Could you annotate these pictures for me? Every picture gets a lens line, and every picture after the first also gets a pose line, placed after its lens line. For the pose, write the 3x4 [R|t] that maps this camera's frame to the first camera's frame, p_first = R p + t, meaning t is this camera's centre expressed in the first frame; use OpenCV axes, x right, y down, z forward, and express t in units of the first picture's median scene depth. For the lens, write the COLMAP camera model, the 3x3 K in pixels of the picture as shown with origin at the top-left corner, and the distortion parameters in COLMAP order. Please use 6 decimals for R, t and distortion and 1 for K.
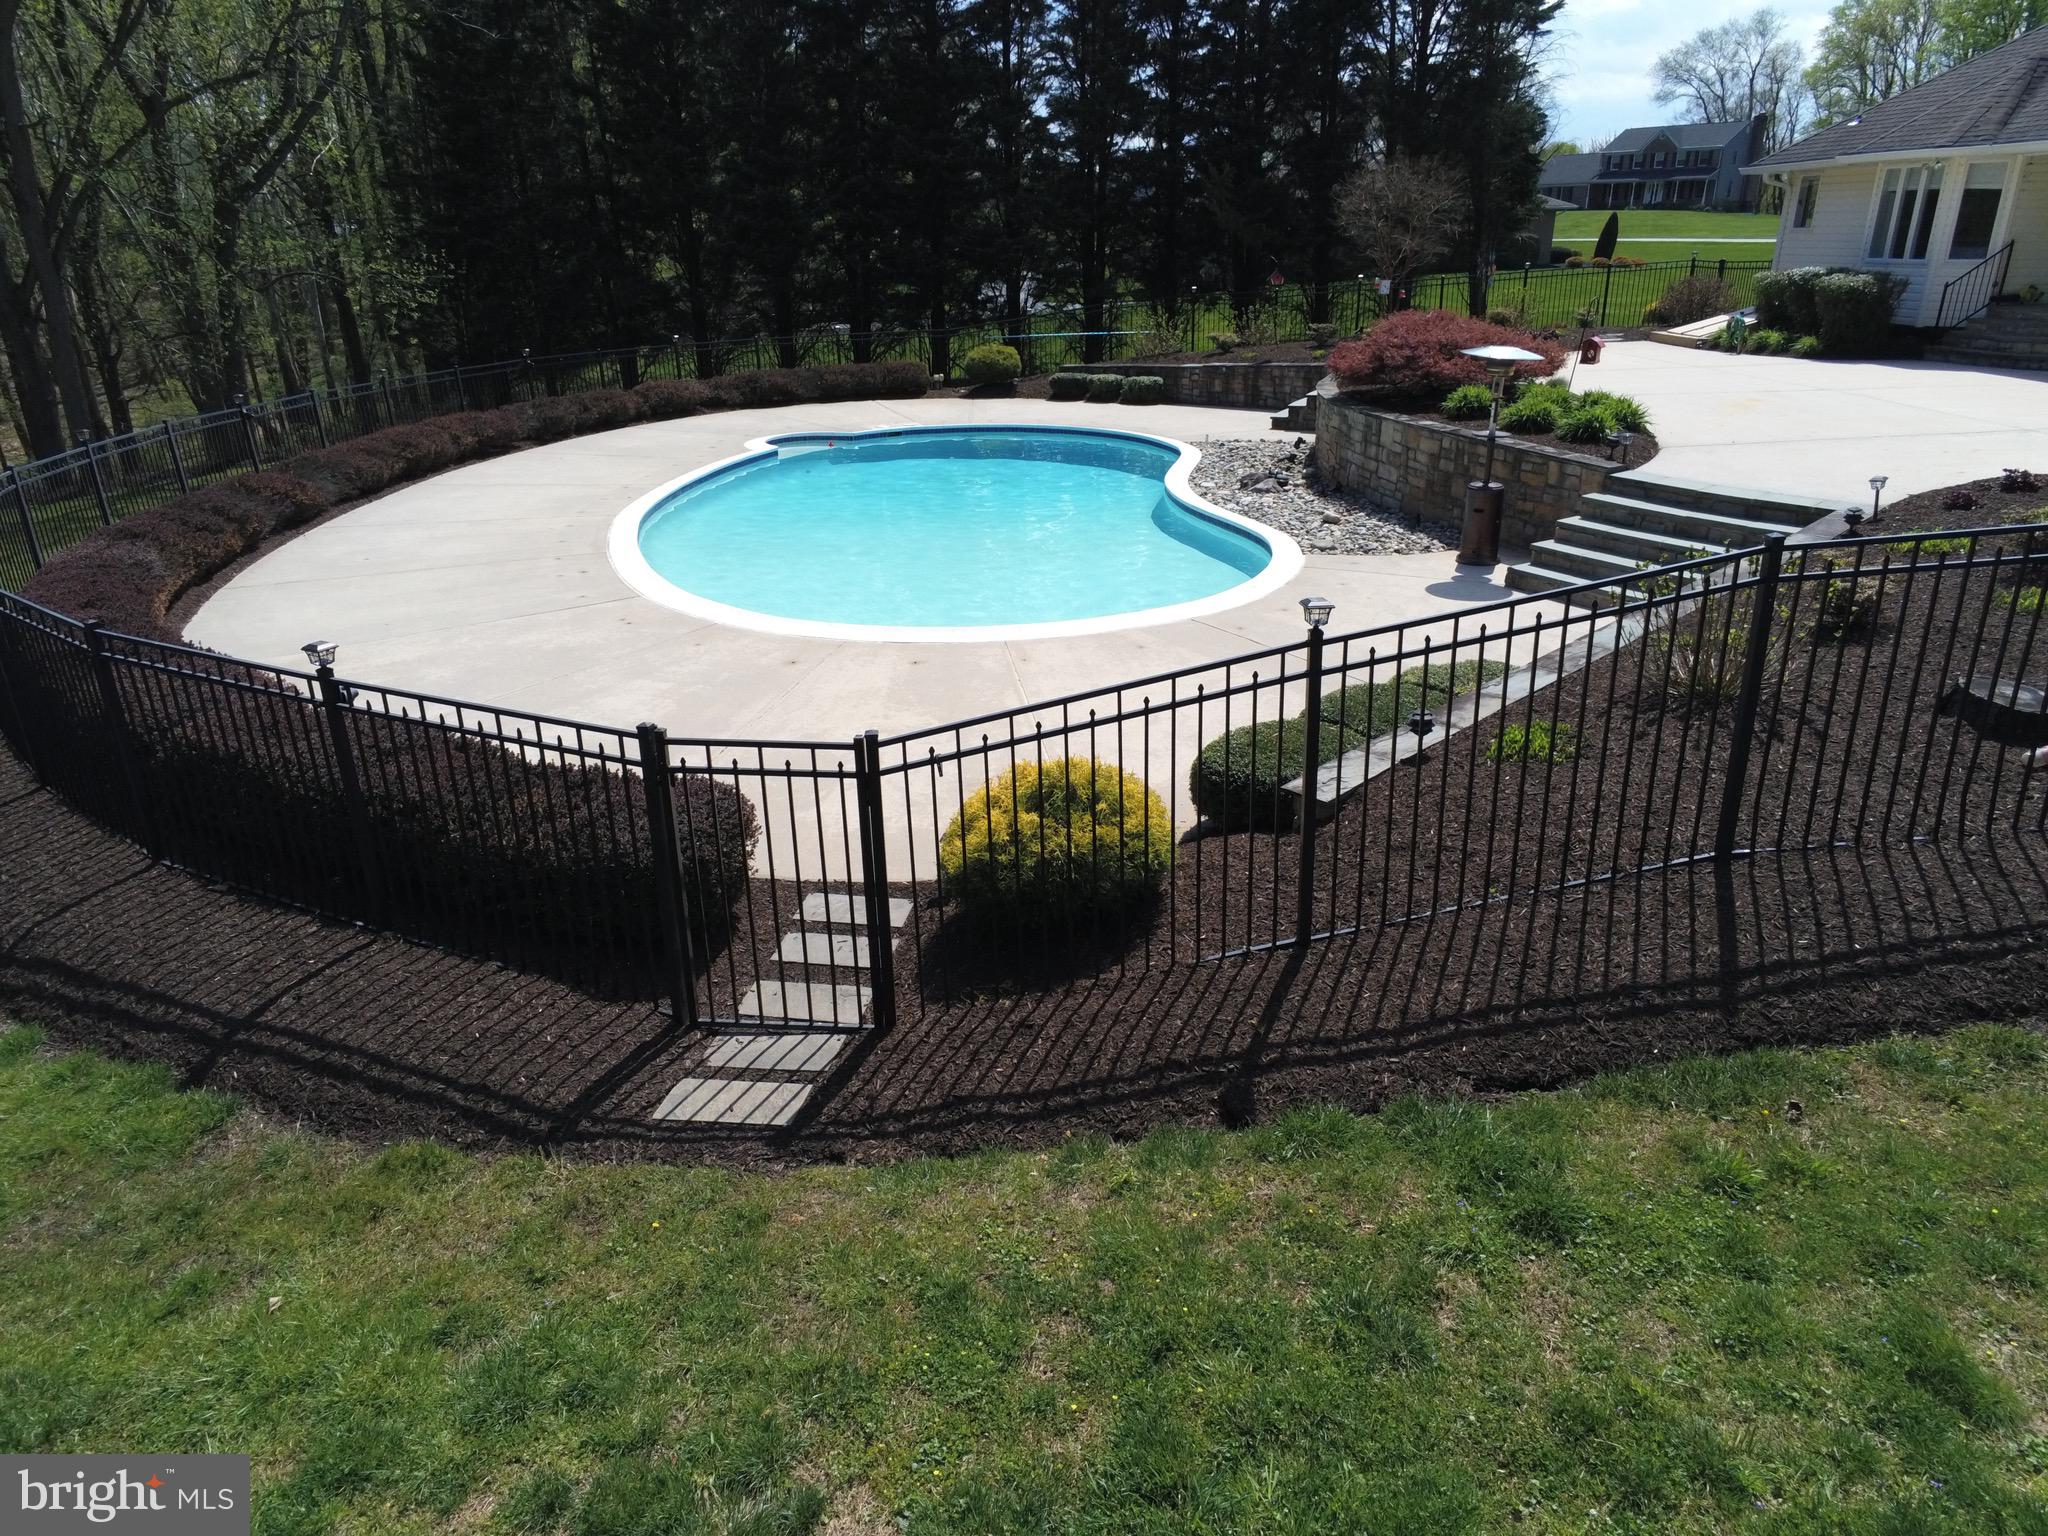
lens RADIAL K [[1327.8, 0, 1021.1], [0, 1327.8, 768.0], [0, 0, 1]] dist [0.002197, -0.000384]
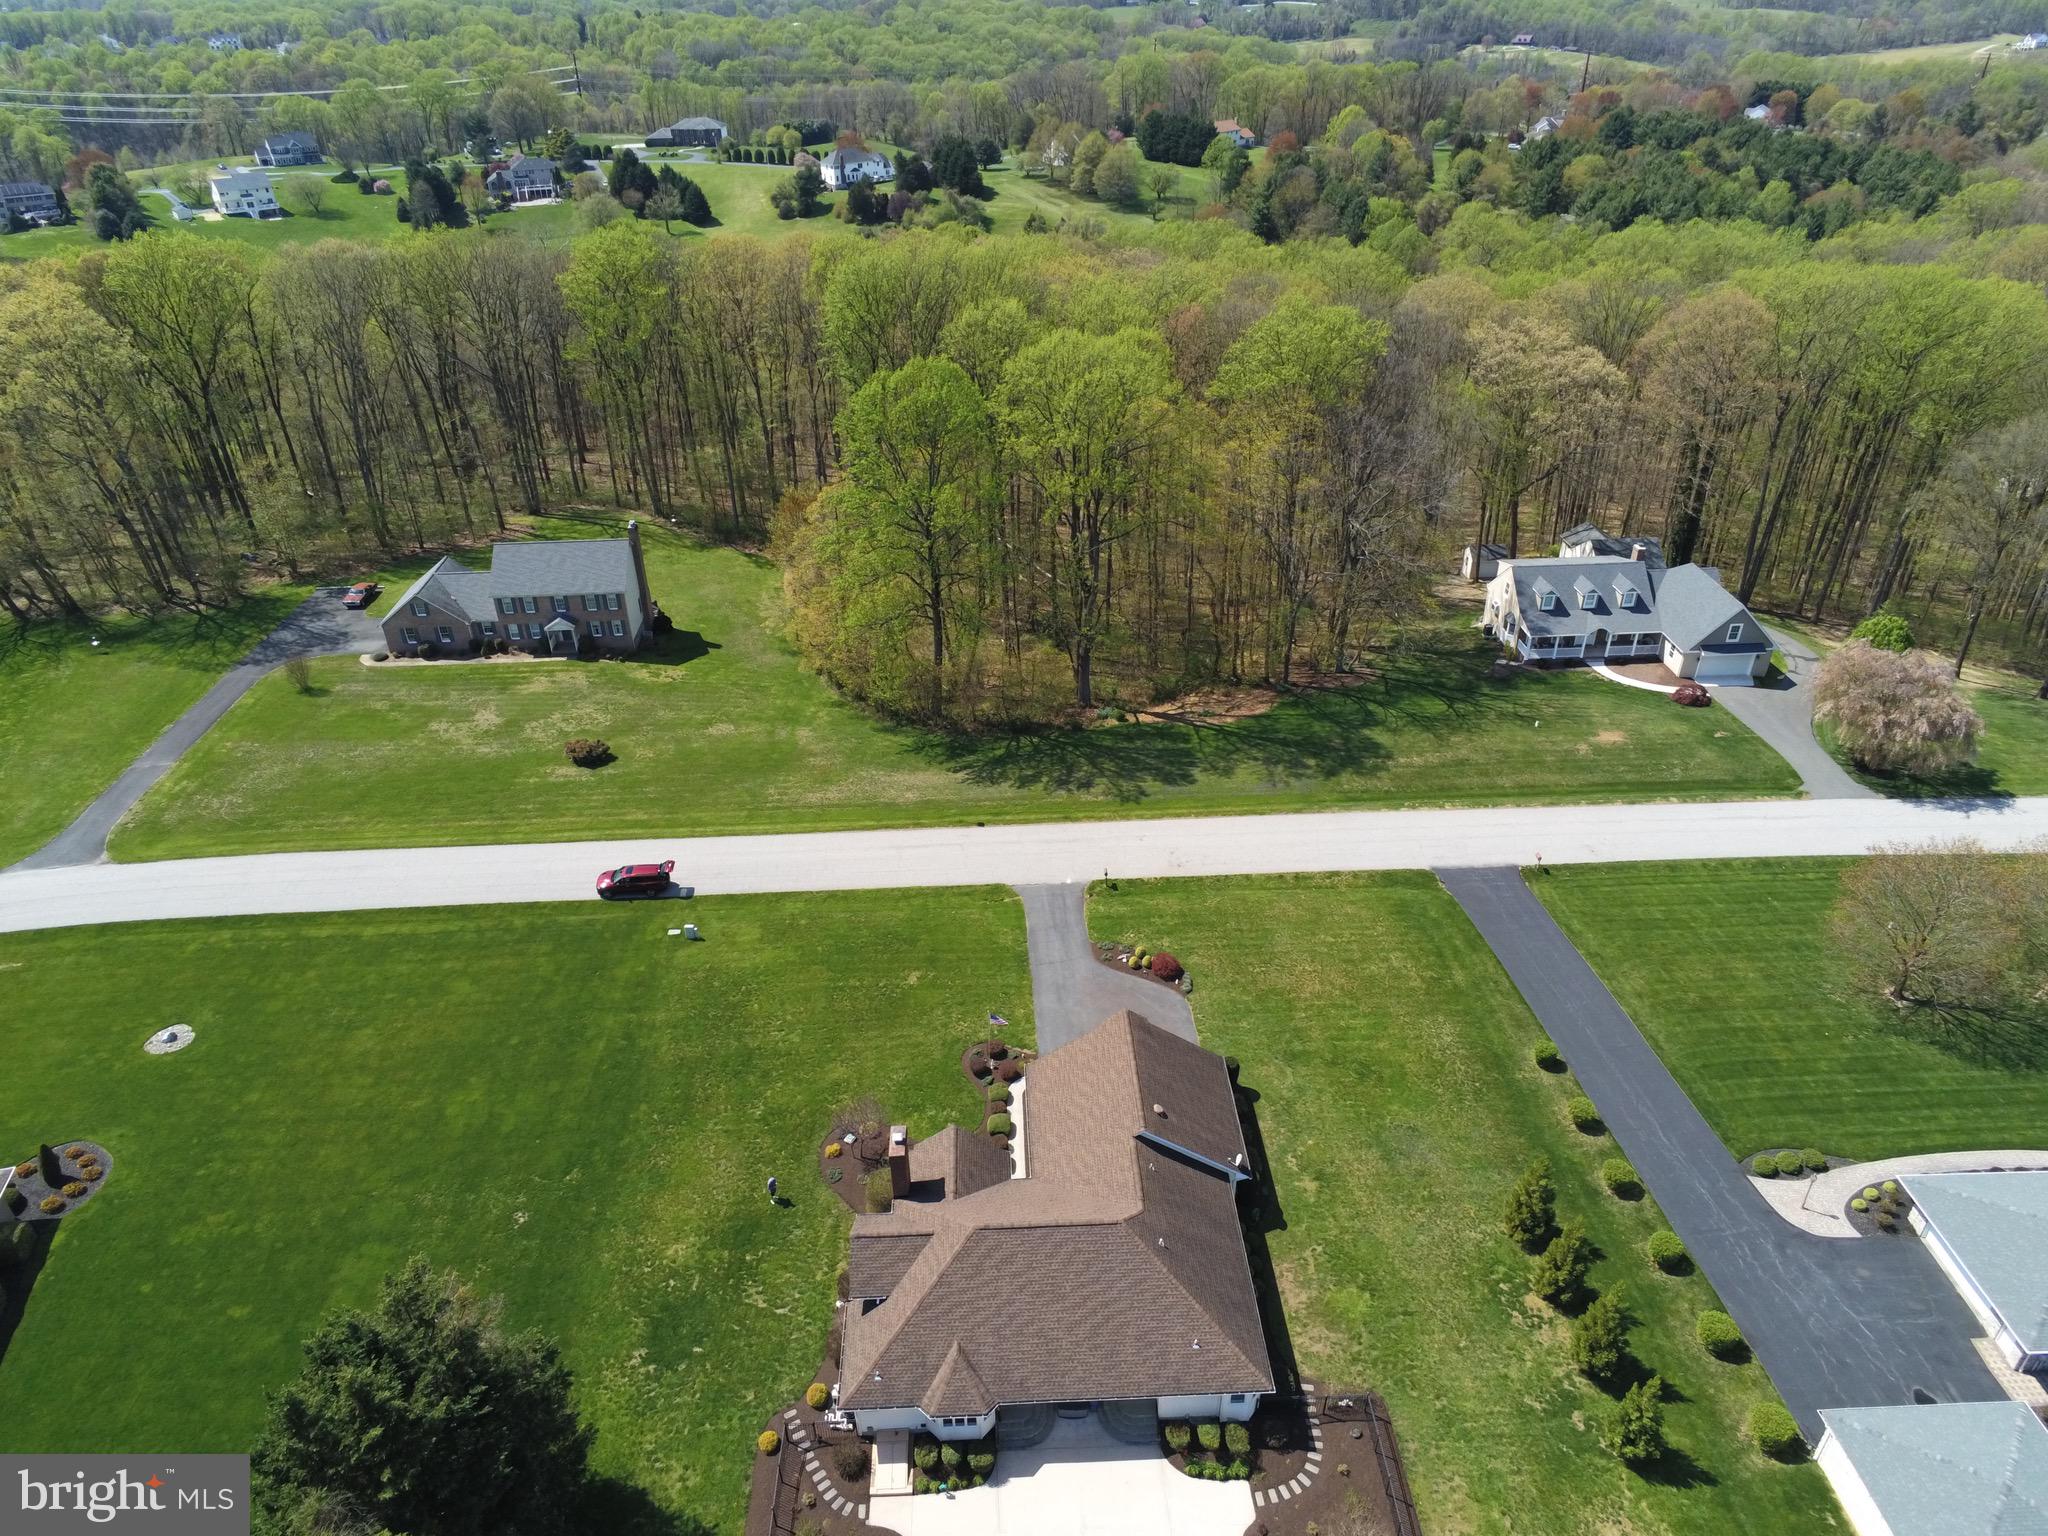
lens RADIAL K [[1326.3, 0, 1018.7], [0, 1326.3, 769.5], [0, 0, 1]] dist [0.000691, 0.000494]
pose [[0.001408, -0.514444, 0.857523, -3.179578], [0.390321, 0.789787, 0.473167, -8.965606], [-0.920678, 0.334043, 0.201910, -0.241577]]
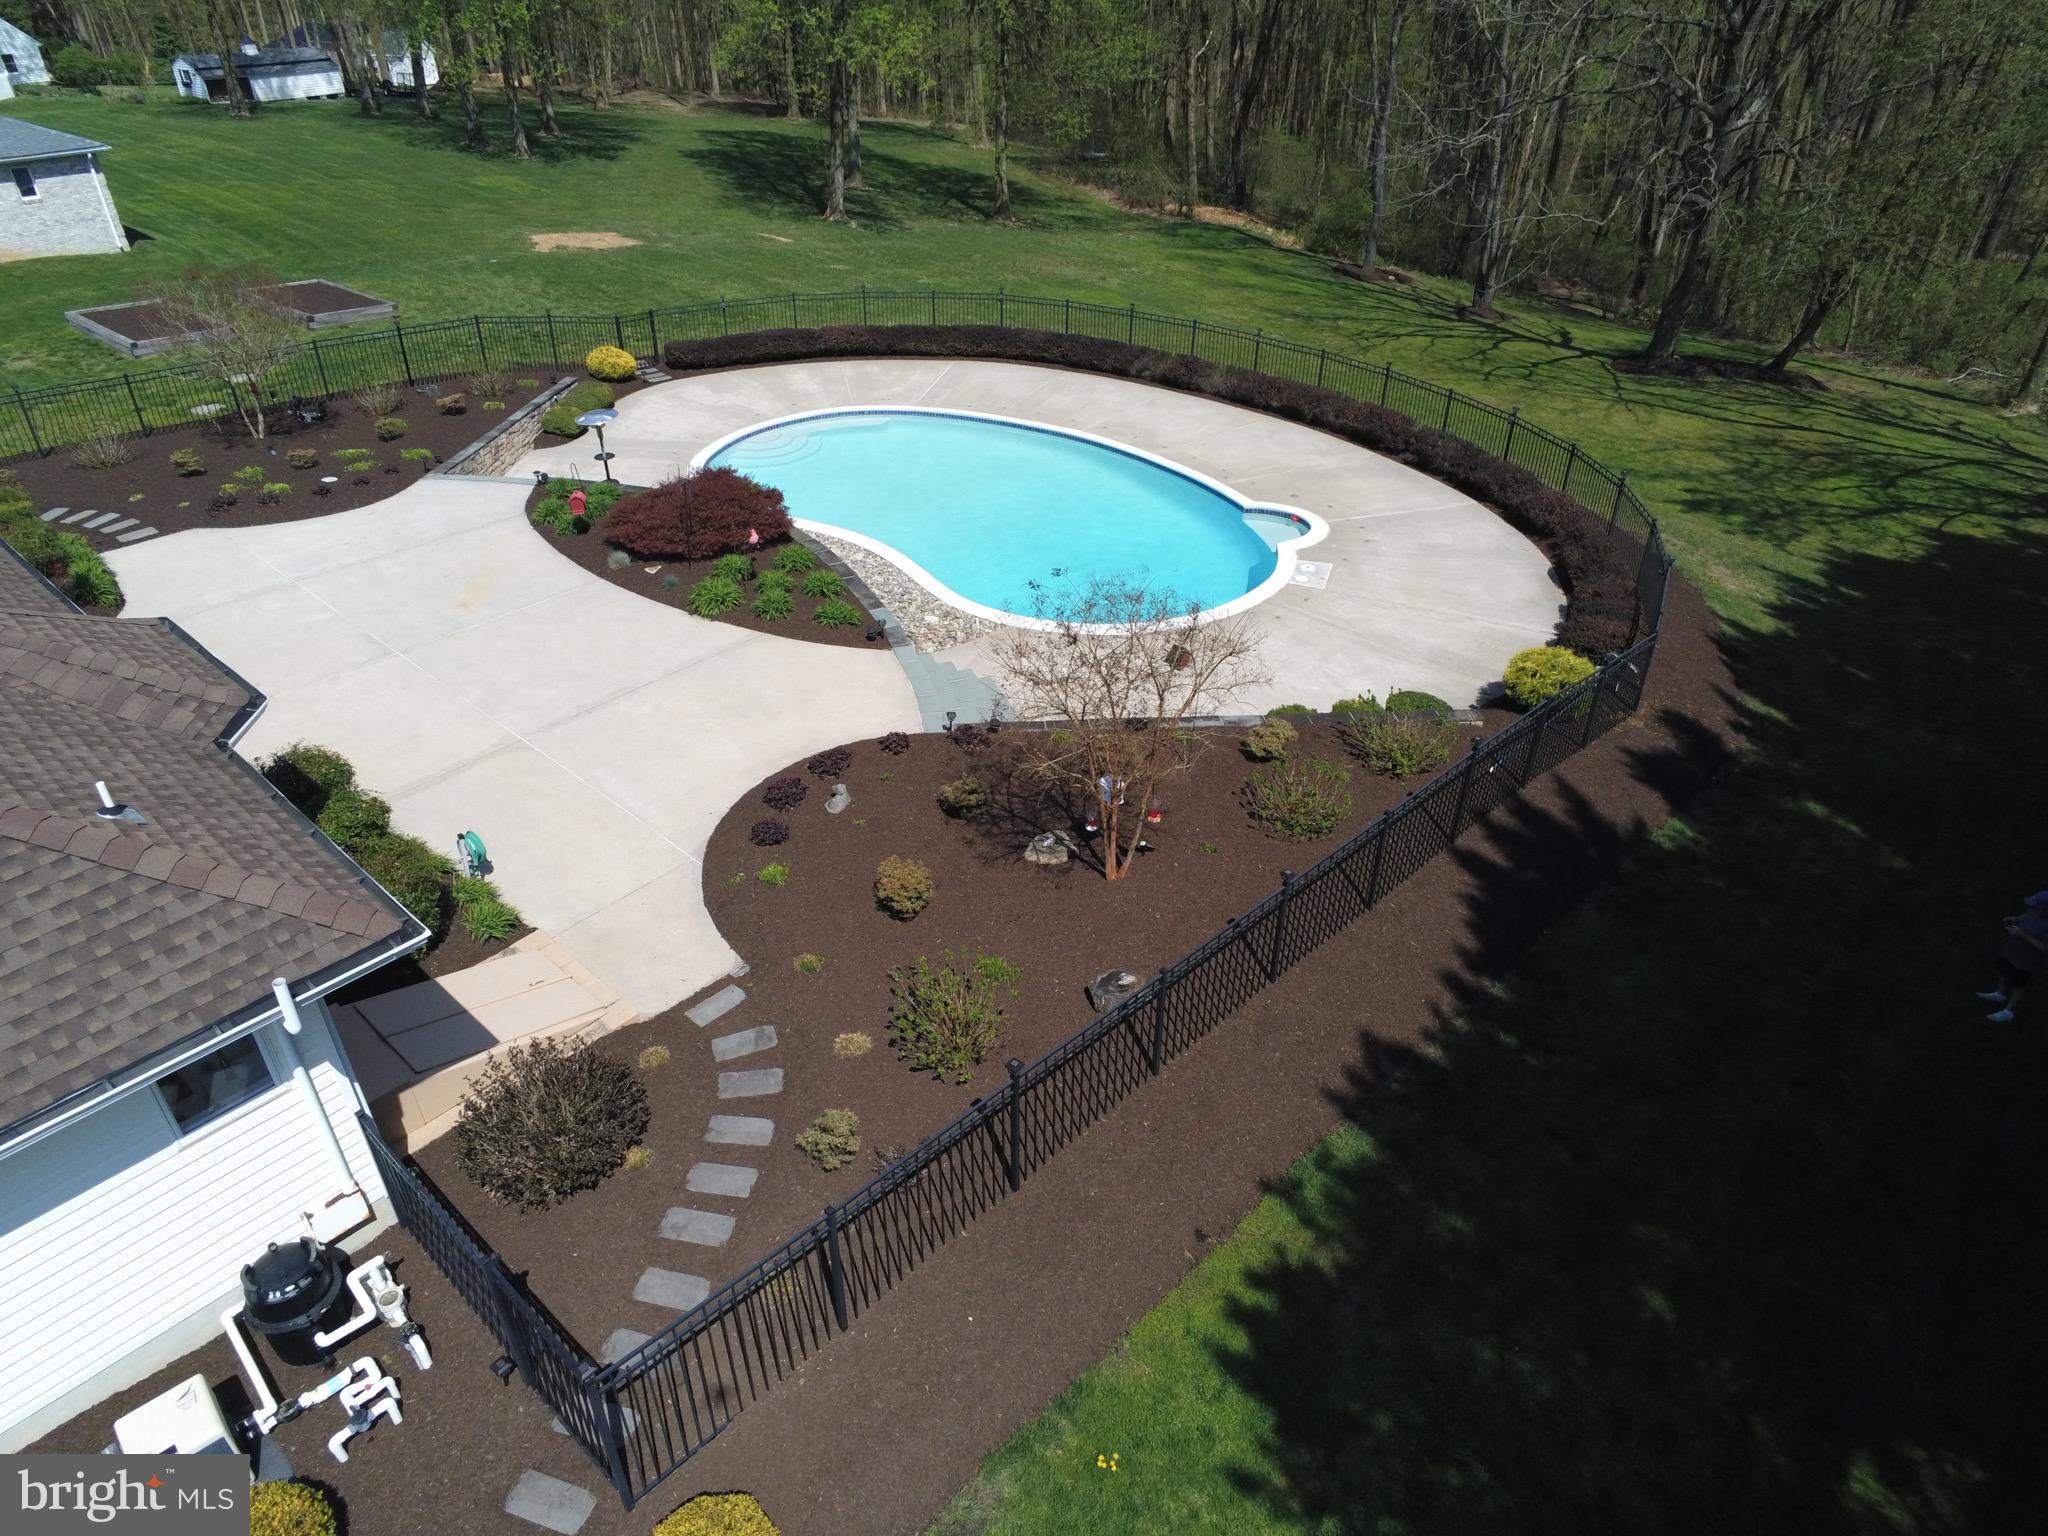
lens RADIAL K [[1327.8, 0, 1021.1], [0, 1327.8, 768.0], [0, 0, 1]] dist [0.002197, -0.000384]
pose [[-0.707874, 0.408140, -0.576486, 2.512672], [-0.239444, 0.629178, 0.739460, -3.149311], [0.664516, 0.661481, -0.347652, 4.894443]]
